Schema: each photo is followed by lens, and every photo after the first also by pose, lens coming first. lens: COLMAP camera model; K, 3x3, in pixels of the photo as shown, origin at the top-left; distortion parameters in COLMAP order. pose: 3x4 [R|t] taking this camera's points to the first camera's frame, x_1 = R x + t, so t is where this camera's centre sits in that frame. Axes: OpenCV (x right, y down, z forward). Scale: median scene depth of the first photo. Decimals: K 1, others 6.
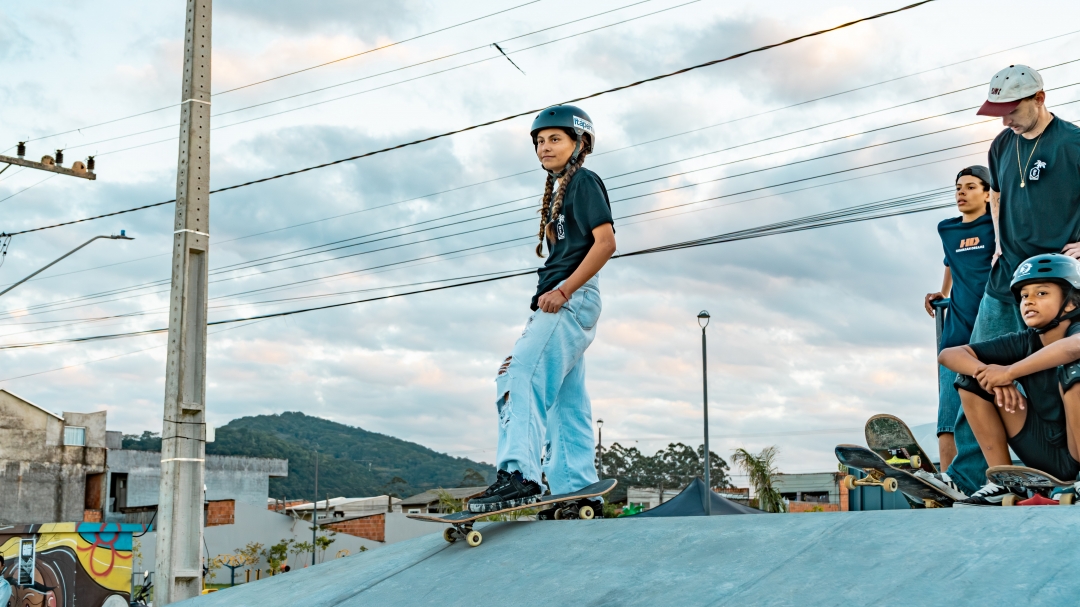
lens RADIAL K [[2126.4, 0, 540.0], [0, 2126.4, 303.5], [0, 0, 1]] dist [0.031999, 0.248719]
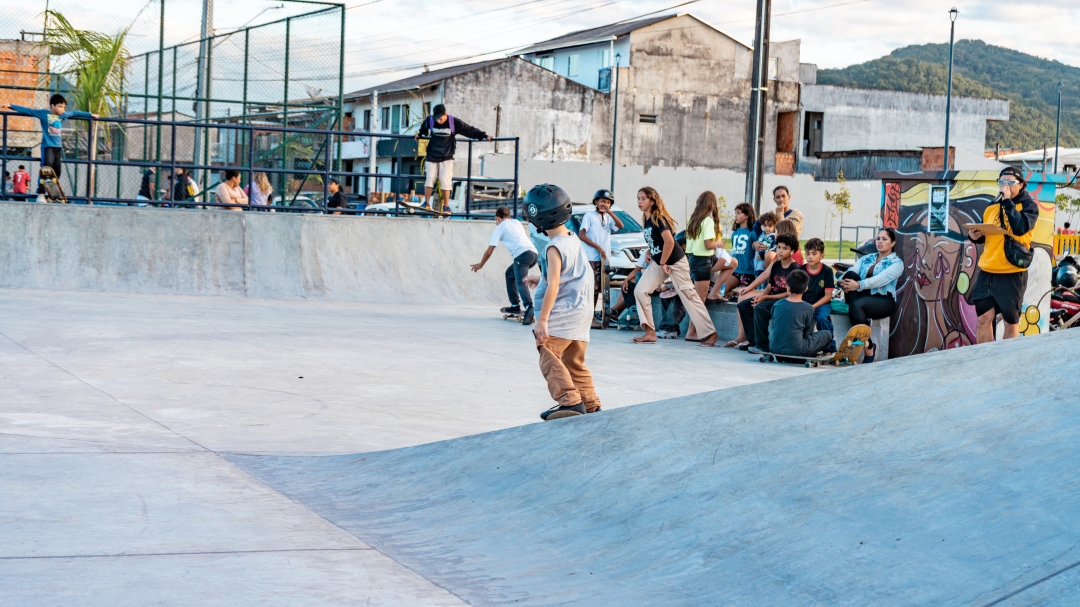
lens RADIAL K [[2126.4, 0, 540.0], [0, 2126.4, 303.5], [0, 0, 1]] dist [0.031999, 0.248719]
pose [[0.891333, 0.064067, -0.448800, 0.097314], [0.010337, 0.986834, 0.161404, 0.015531], [0.453232, -0.148504, 0.878936, 0.175762]]
